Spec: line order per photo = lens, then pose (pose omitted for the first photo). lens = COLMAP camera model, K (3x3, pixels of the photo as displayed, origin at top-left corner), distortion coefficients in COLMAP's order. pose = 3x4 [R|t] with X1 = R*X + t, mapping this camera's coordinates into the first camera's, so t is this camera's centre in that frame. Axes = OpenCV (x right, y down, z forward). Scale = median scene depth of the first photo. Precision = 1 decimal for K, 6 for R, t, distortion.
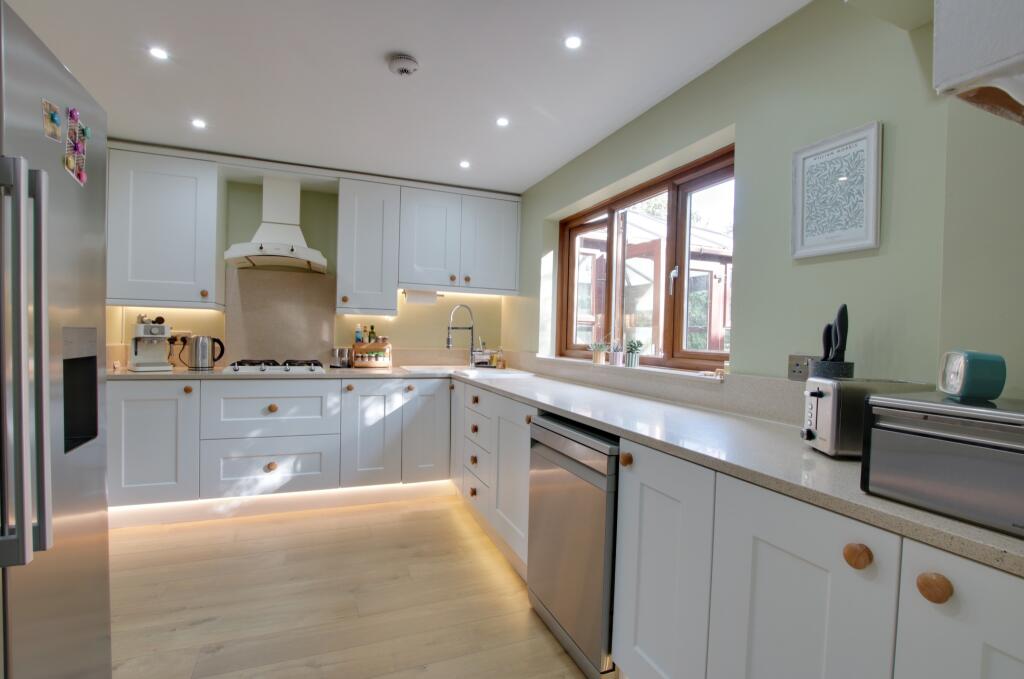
lens RADIAL K [[476.9, 0, 516.5], [0, 476.9, 340.9], [0, 0, 1]] dist [-0.027652, -0.000444]
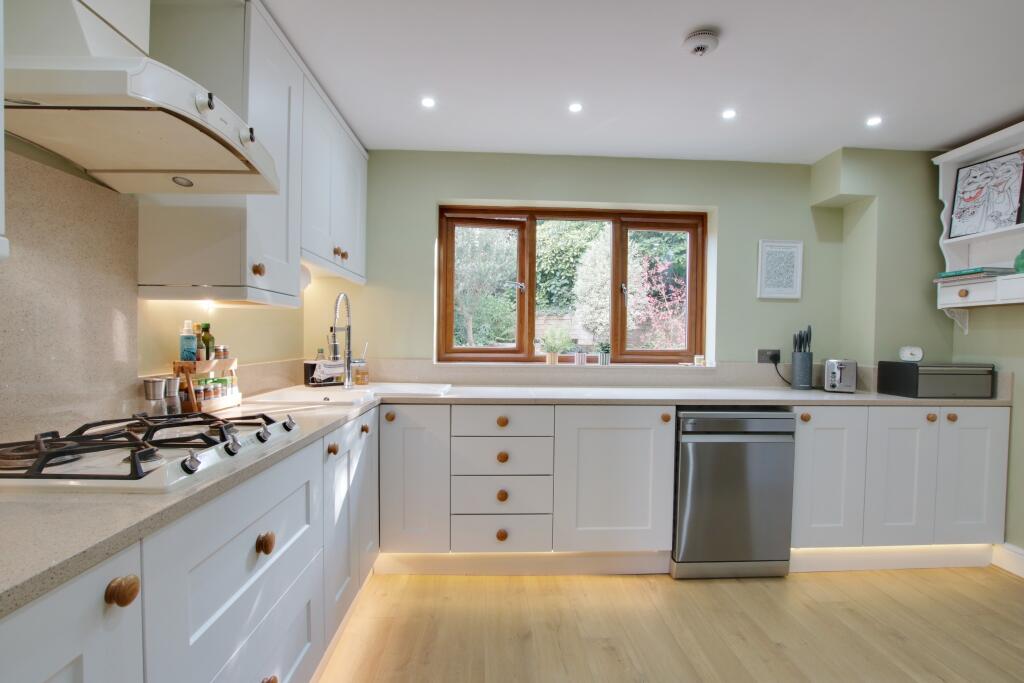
lens RADIAL K [[476.9, 0, 516.3], [0, 476.9, 343.4], [0, 0, 1]] dist [-0.027652, -0.000444]
pose [[0.342666, -0.031316, 0.938935, -0.943880], [0.006267, 0.999498, 0.031049, -0.037447], [-0.939436, -0.004755, 0.342690, 0.797283]]
